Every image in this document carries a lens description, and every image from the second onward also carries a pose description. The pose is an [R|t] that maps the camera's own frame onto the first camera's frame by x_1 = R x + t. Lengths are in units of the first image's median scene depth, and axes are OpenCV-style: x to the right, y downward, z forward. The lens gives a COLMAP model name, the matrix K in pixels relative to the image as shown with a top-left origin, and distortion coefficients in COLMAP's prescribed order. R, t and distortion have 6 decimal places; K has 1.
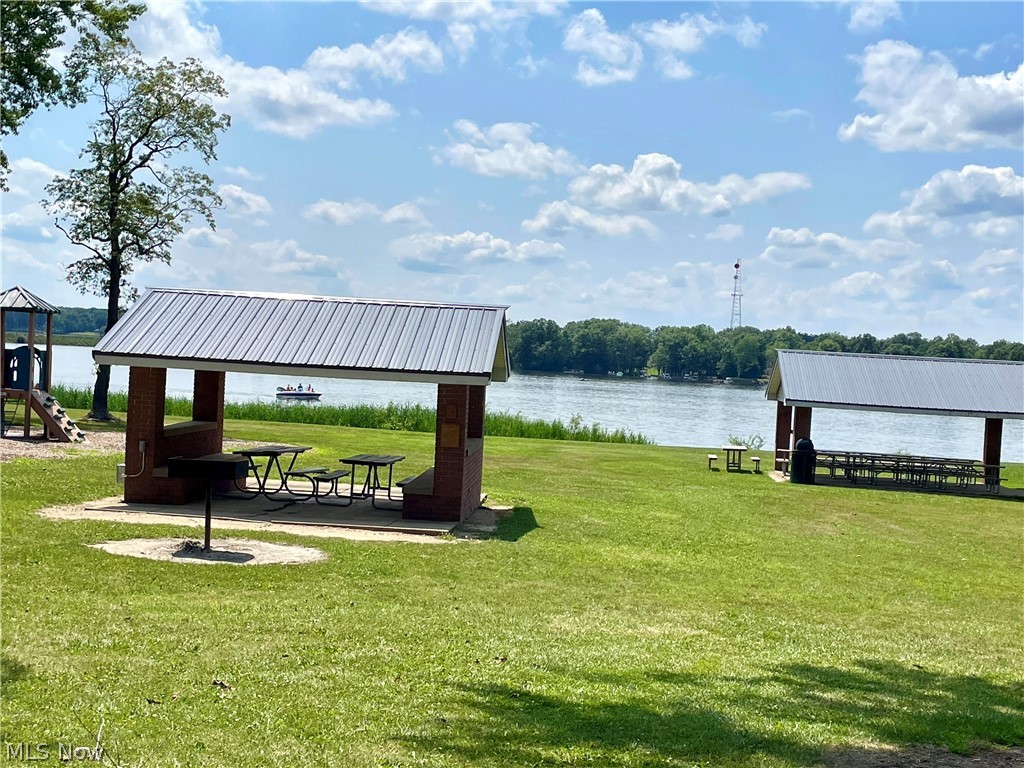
lens RADIAL K [[1462.7, 0, 512.0], [0, 1462.7, 384.0], [0, 0, 1]] dist [-0.005334, 0.011863]
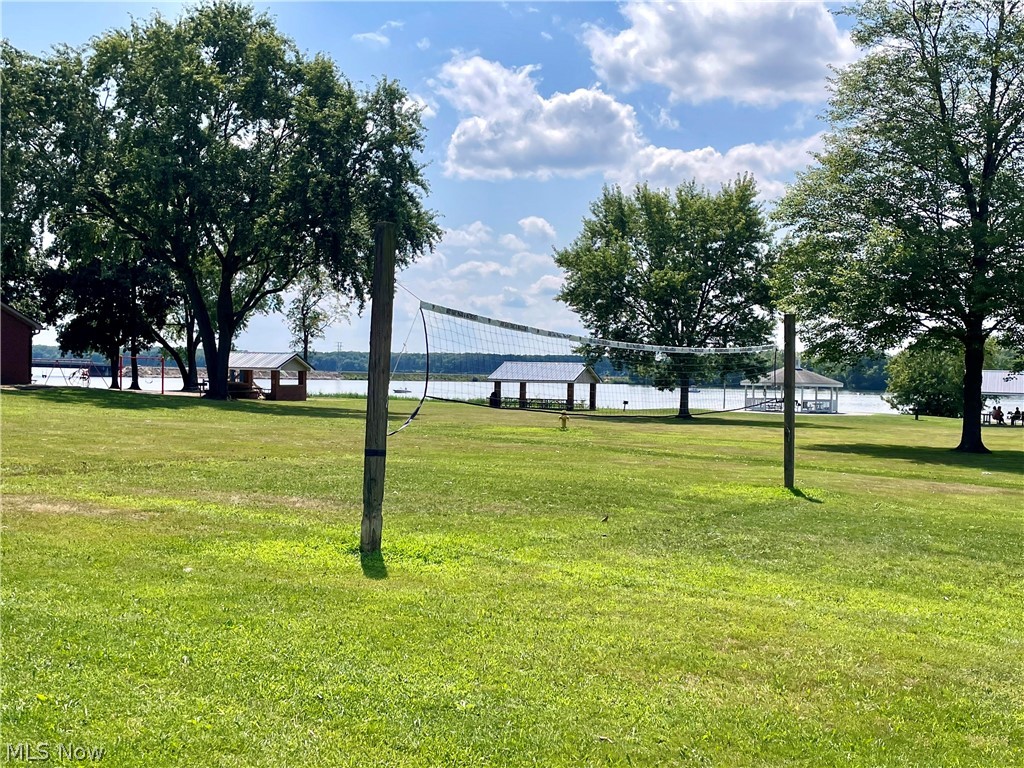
lens RADIAL K [[1129.3, 0, 512.0], [0, 1129.3, 384.0], [0, 0, 1]] dist [0.002944, 0.000454]
pose [[0.916740, -0.040977, -0.397376, 0.924681], [0.033937, 0.999118, -0.024735, 0.063551], [0.398039, 0.009190, 0.917322, -0.793360]]
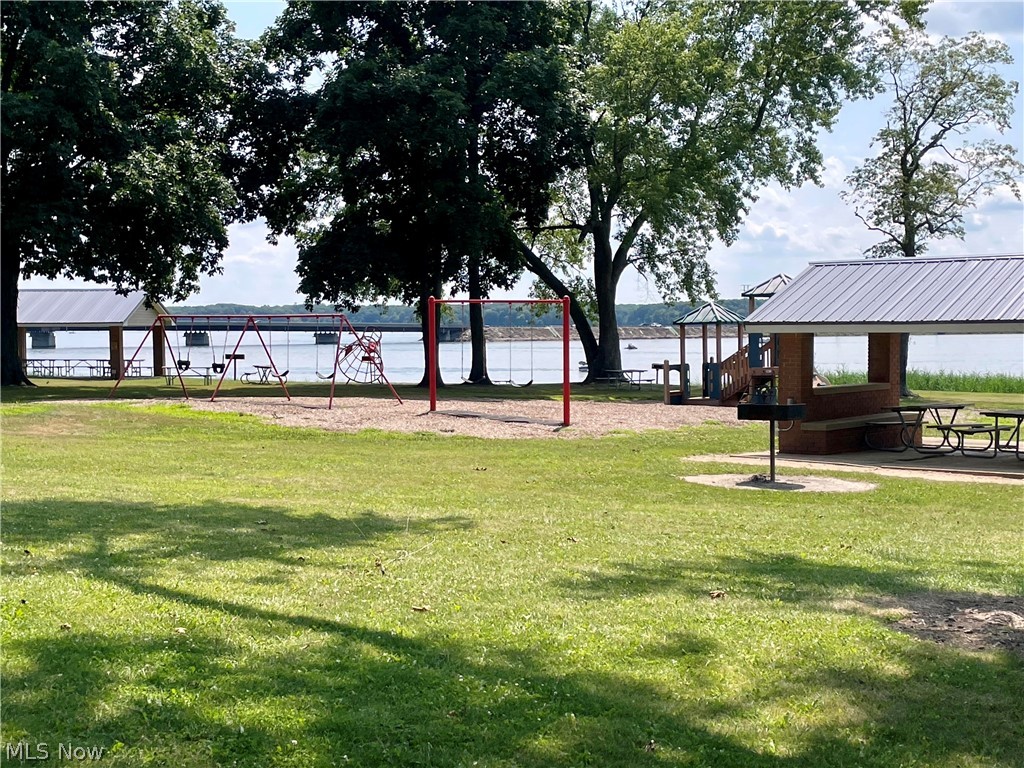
lens RADIAL K [[1702.7, 0, 512.0], [0, 1702.7, 384.0], [0, 0, 1]] dist [-0.013464, -0.088519]
pose [[0.757811, -0.051275, -0.650456, 0.285816], [0.044851, 0.998643, -0.026469, 0.034377], [0.650931, -0.009115, 0.759083, -0.088612]]
